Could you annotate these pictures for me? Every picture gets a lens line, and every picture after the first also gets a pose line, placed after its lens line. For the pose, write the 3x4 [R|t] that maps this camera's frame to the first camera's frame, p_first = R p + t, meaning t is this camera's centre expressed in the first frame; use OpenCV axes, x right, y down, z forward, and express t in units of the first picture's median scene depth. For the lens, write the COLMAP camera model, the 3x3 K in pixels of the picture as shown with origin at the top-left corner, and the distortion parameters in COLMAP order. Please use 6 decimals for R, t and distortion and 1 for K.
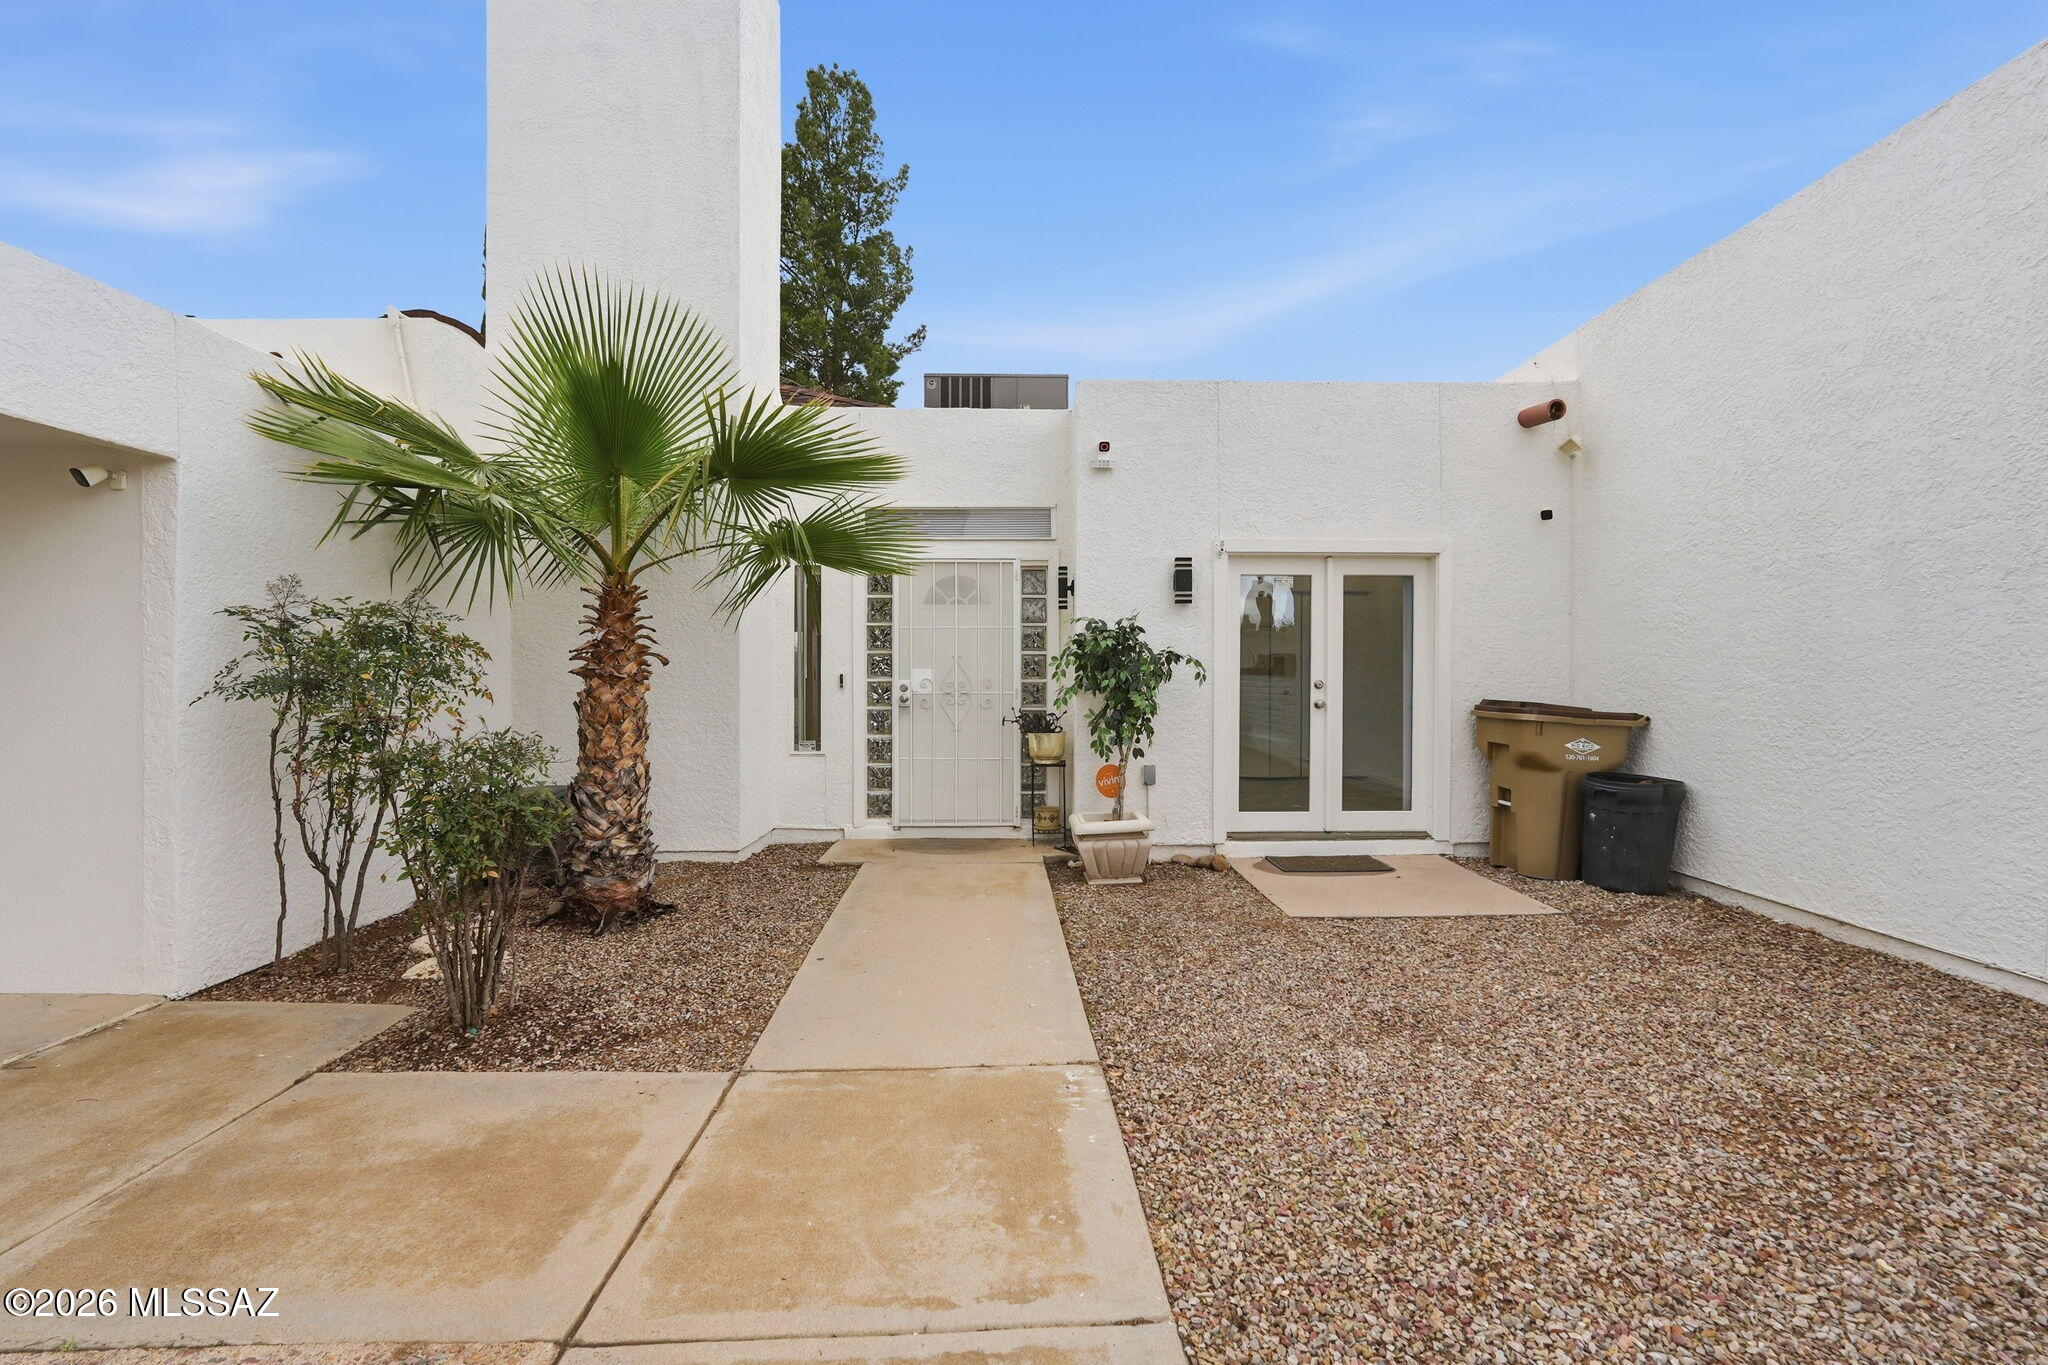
lens RADIAL K [[907.6, 0, 1025.9], [0, 907.6, 678.0], [0, 0, 1]] dist [-0.013271, 0.008144]
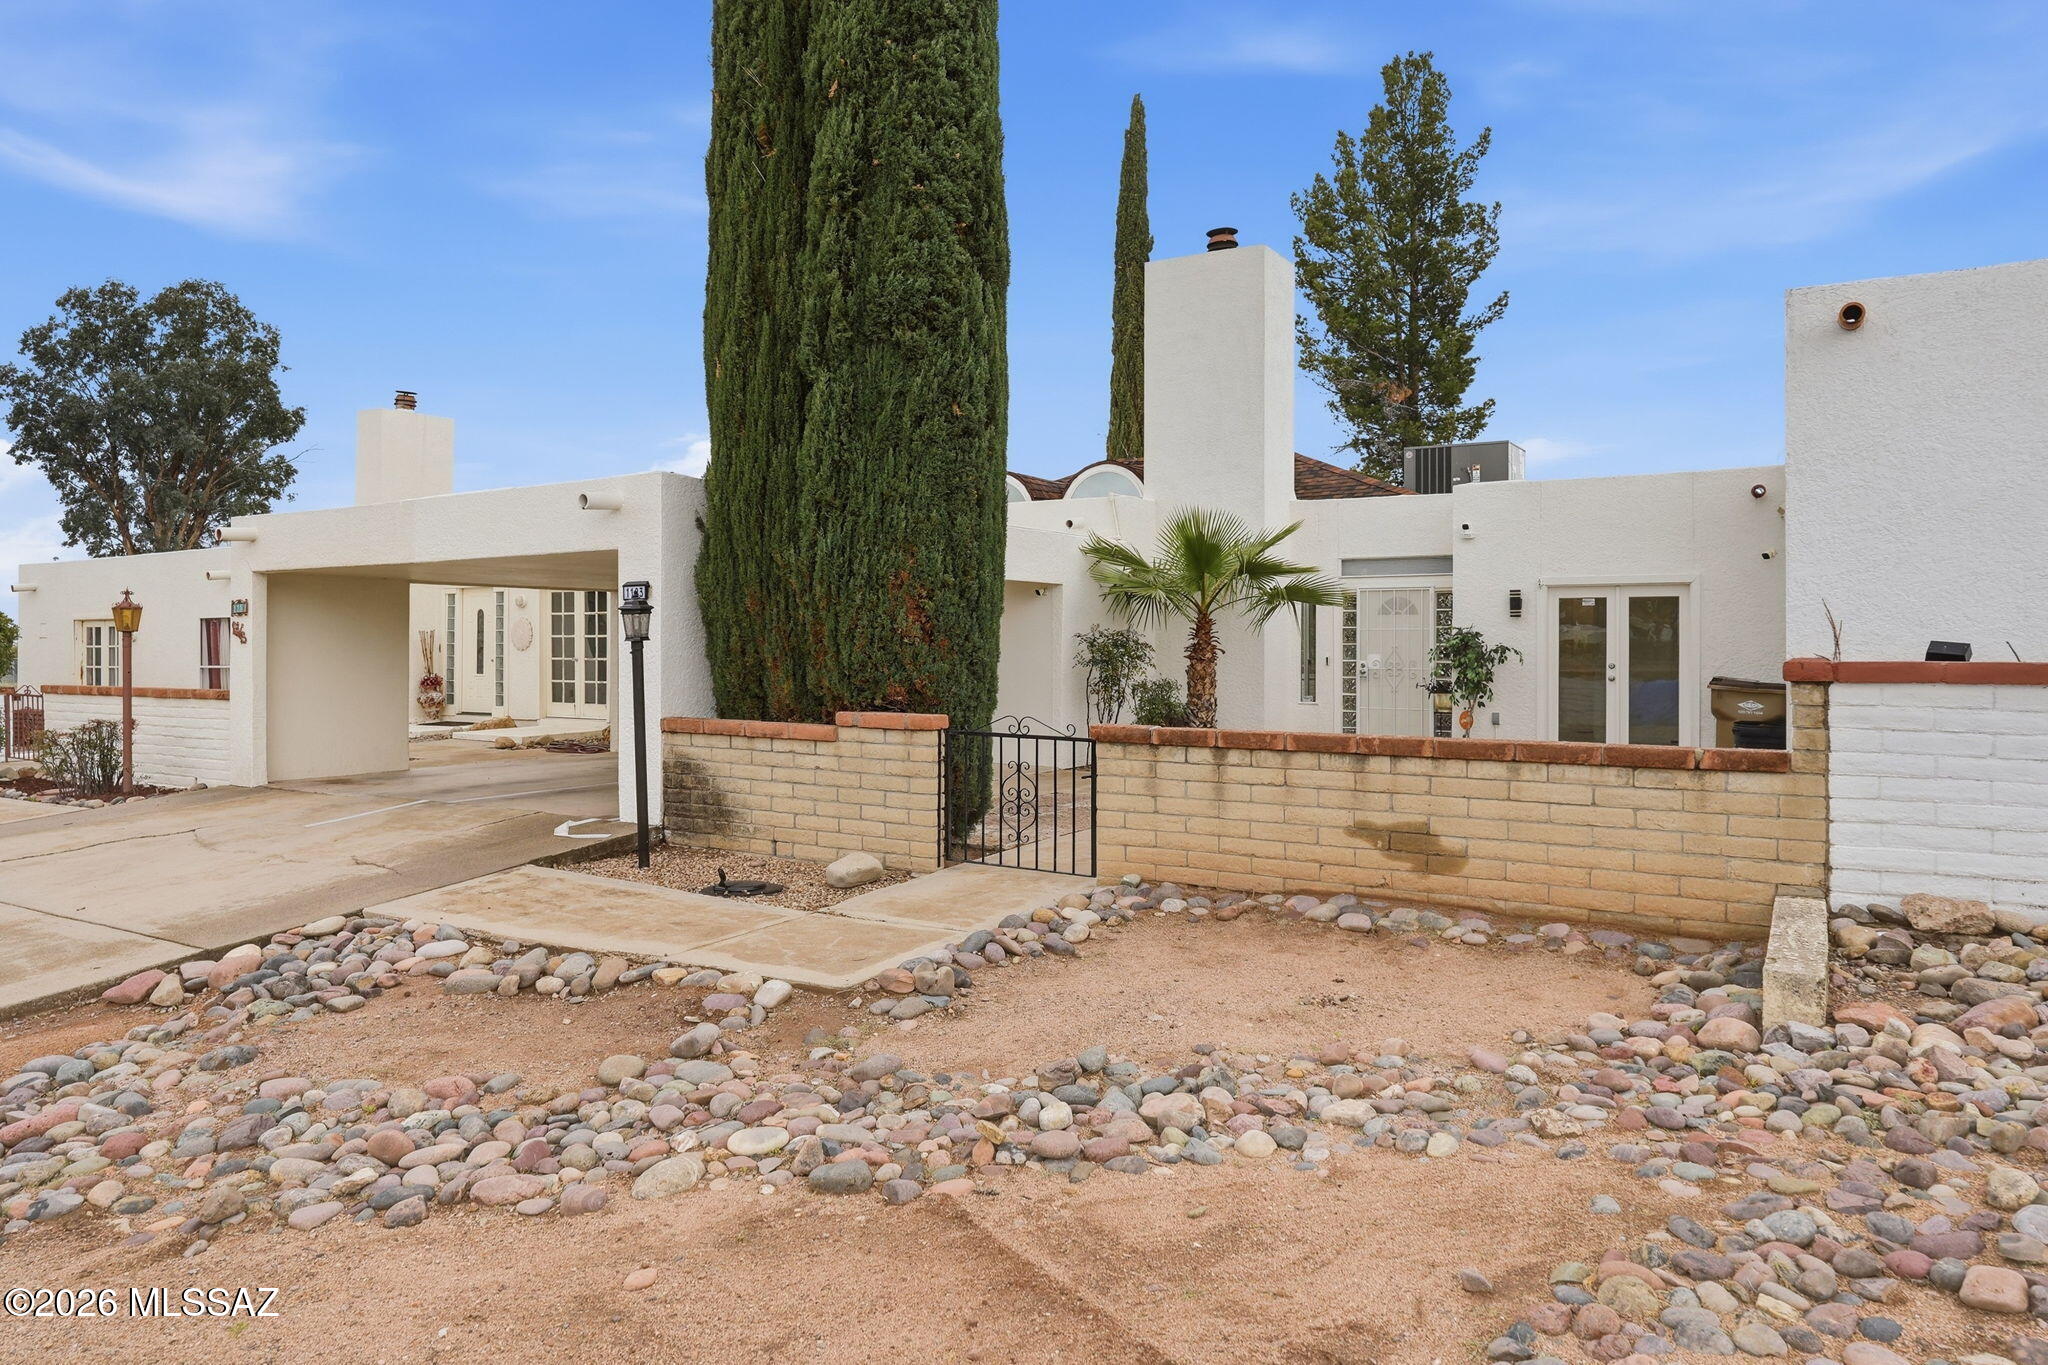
lens RADIAL K [[938.6, 0, 1020.8], [0, 938.6, 647.7], [0, 0, 1]] dist [-0.005726, 0.001252]
pose [[0.811025, -0.000703, -0.585011, 0.450364], [-0.003971, 0.999970, -0.006707, -0.009778], [0.584998, 0.007762, 0.810998, -0.955804]]
